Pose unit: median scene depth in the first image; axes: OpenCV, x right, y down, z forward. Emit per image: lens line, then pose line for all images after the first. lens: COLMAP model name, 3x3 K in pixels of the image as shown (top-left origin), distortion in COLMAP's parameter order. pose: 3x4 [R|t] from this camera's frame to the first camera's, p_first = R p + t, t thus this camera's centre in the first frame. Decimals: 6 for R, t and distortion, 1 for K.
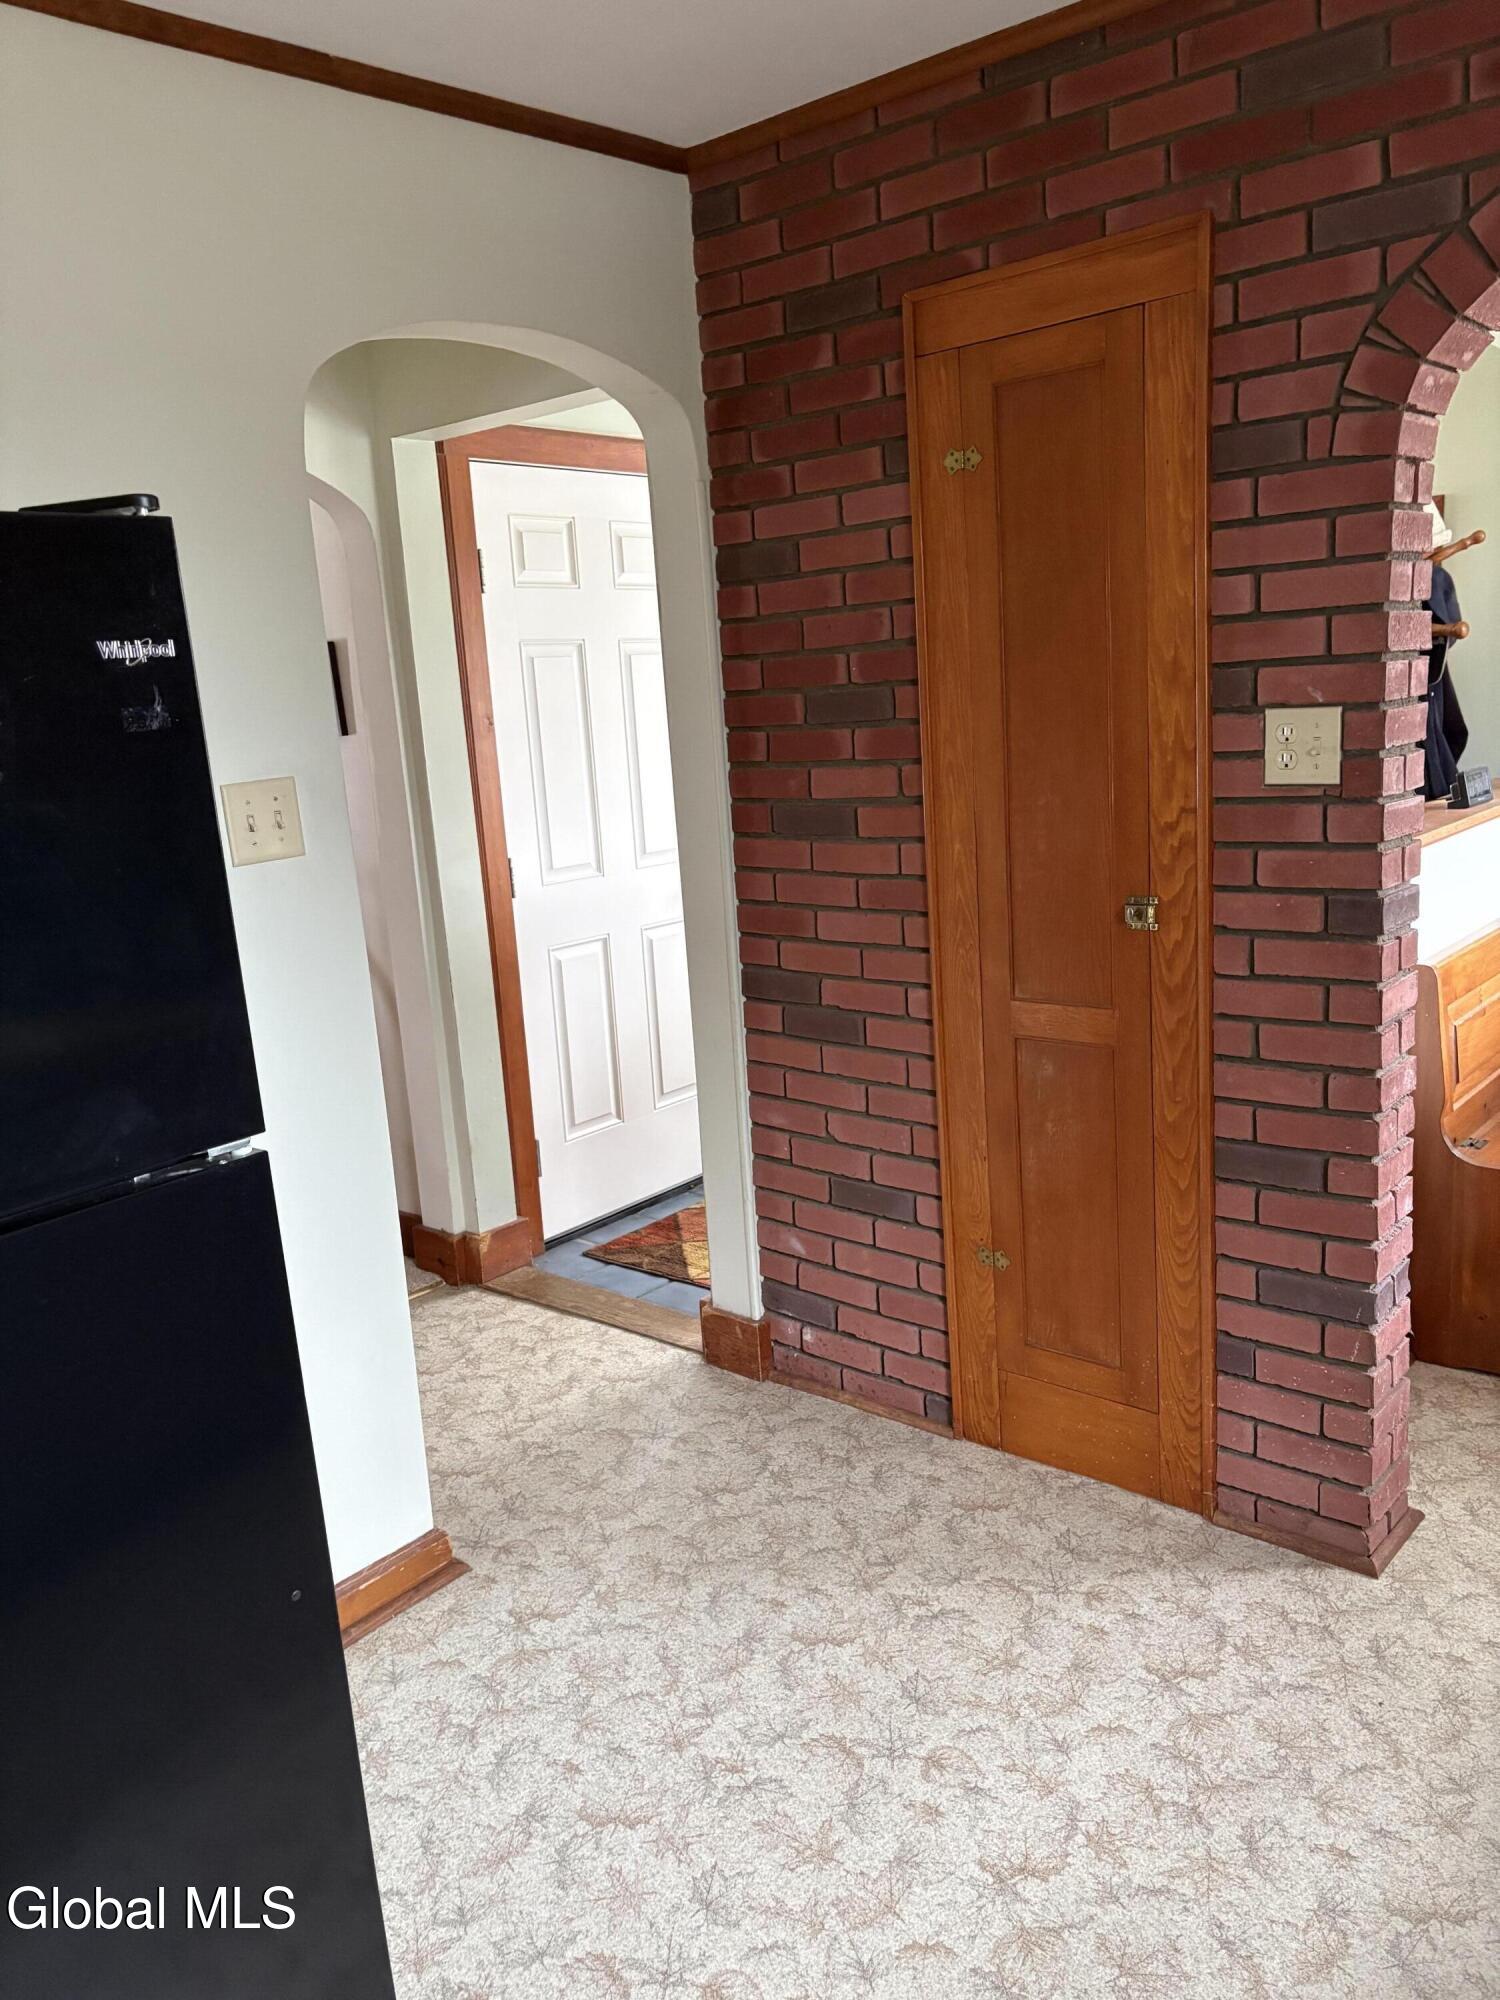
lens RADIAL K [[1507.0, 0, 751.0], [0, 1507.0, 1007.9], [0, 0, 1]] dist [0.050357, -0.055177]
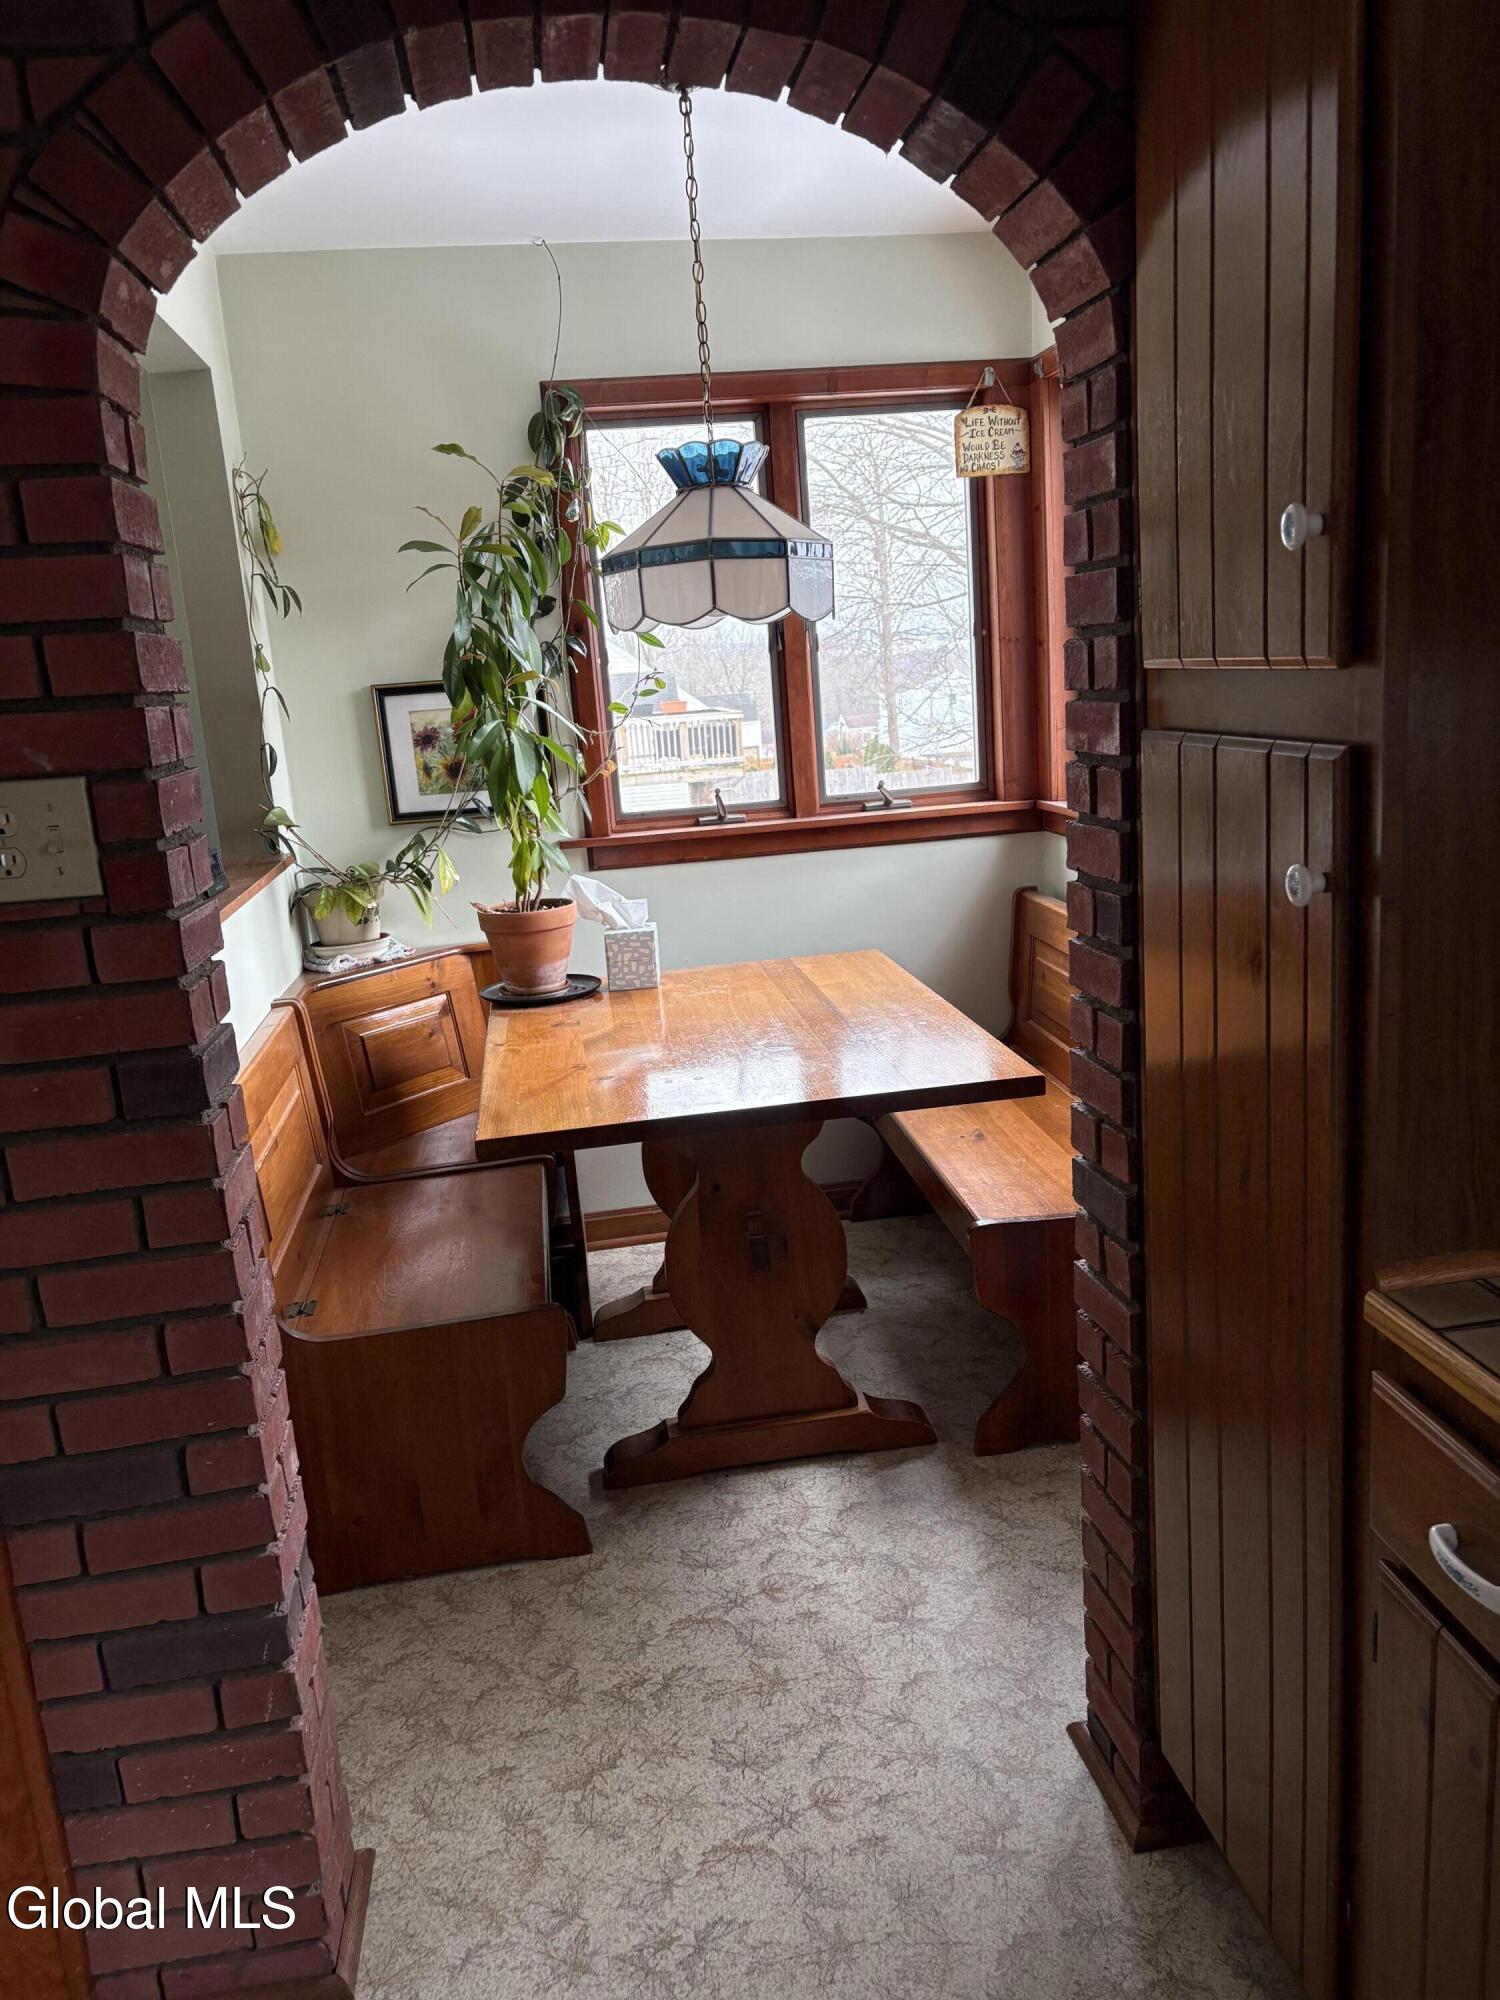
lens RADIAL K [[1507.0, 0, 753.5], [0, 1507.0, 987.2], [0, 0, 1]] dist [0.050357, -0.055177]
pose [[0.644885, -0.144099, 0.750573, 0.075489], [0.183010, 0.982609, 0.031407, -0.078766], [-0.742045, 0.117108, 0.660041, 0.373710]]
